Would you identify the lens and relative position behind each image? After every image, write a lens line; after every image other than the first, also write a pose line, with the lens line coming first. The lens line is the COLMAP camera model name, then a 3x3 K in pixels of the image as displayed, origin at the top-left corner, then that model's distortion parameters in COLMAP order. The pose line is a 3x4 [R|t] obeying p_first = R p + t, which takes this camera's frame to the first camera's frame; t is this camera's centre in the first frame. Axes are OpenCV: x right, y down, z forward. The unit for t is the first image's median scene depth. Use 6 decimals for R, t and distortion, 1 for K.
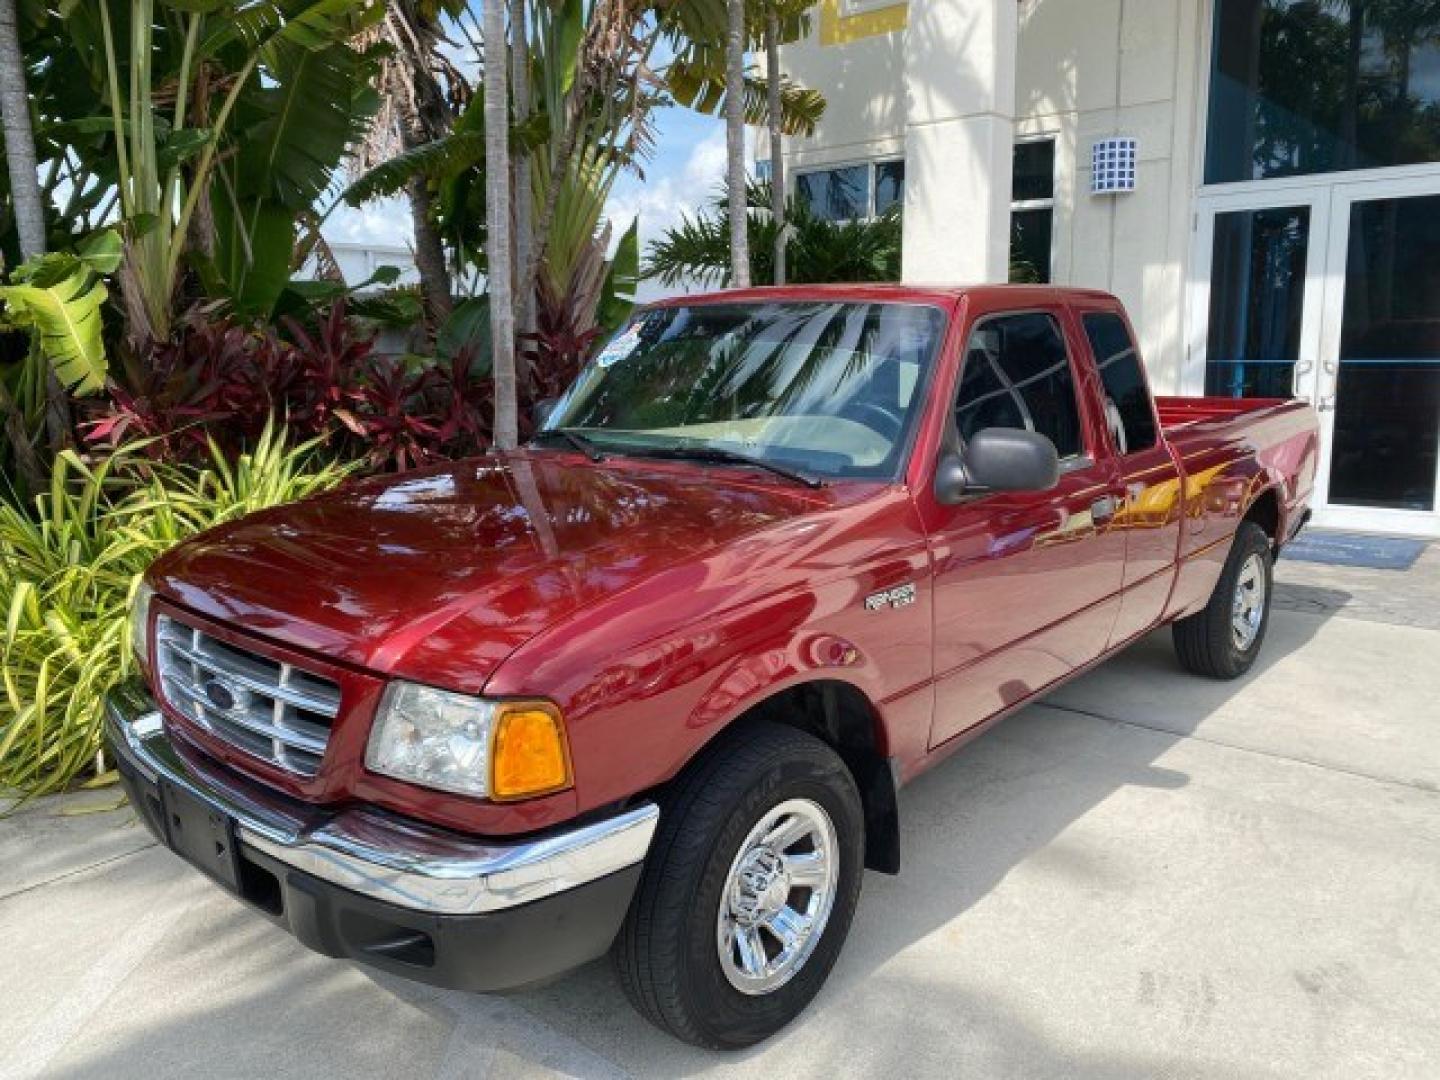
lens RADIAL K [[1124.0, 0, 717.5], [0, 1124.0, 530.8], [0, 0, 1]] dist [0.007015, -0.007689]
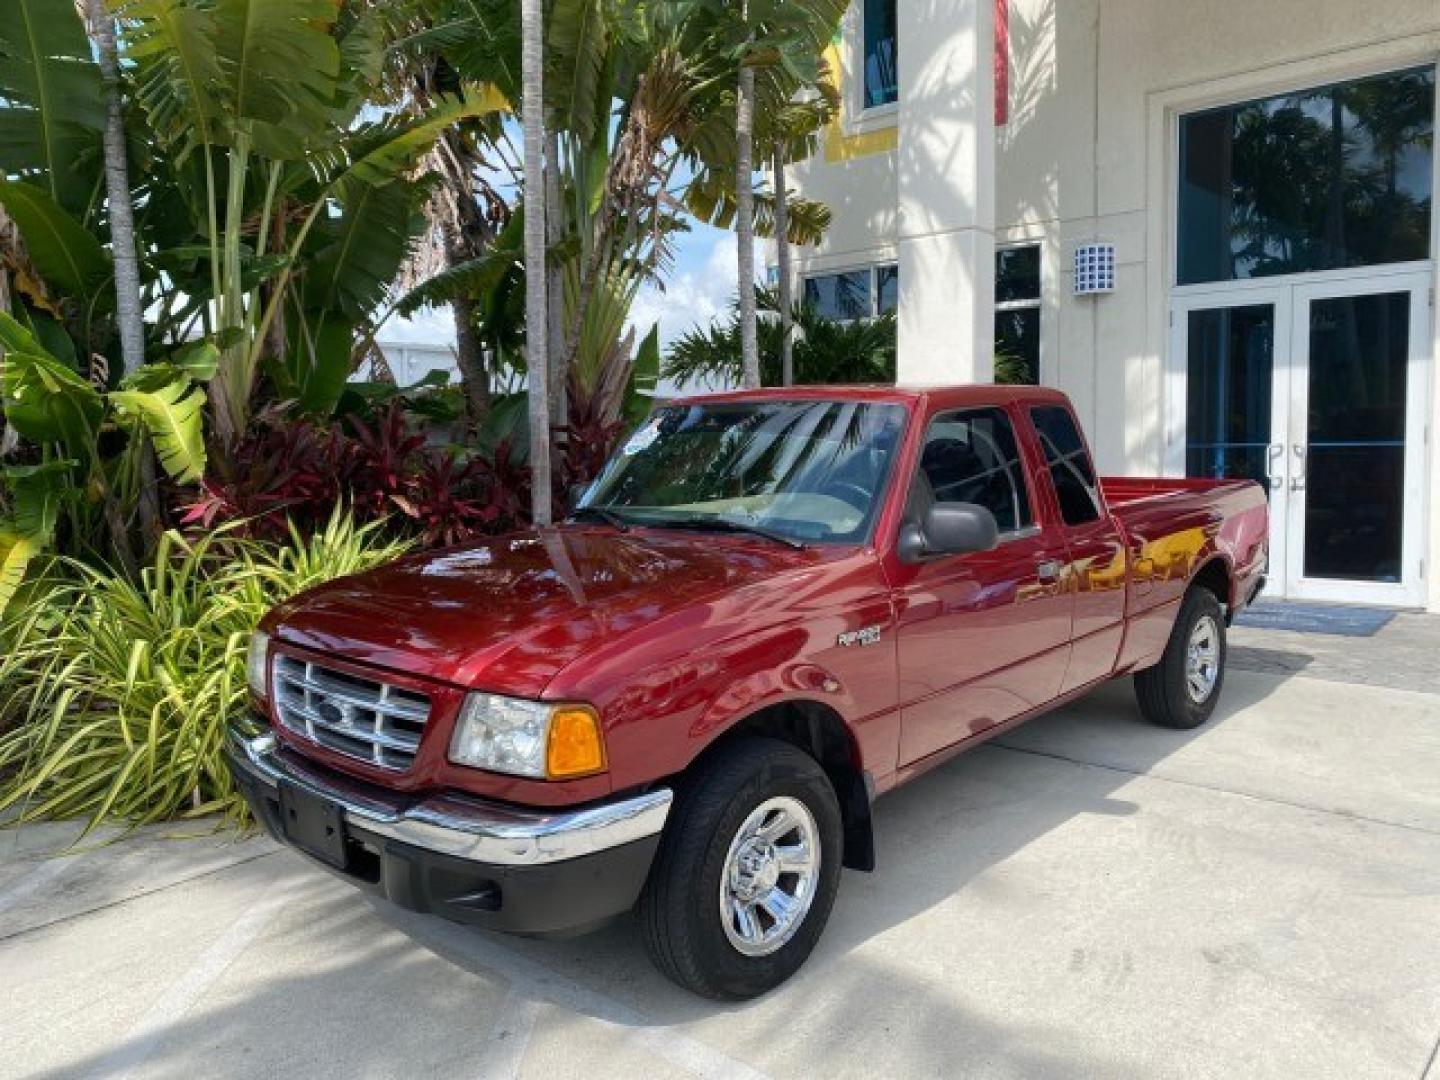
lens RADIAL K [[1124.0, 0, 717.5], [0, 1124.0, 530.8], [0, 0, 1]] dist [0.007015, -0.007689]
pose [[0.999783, -0.007364, -0.019500, 0.010847], [0.005832, 0.996977, -0.077478, 0.018634], [0.020011, 0.077347, 0.996803, -0.125115]]
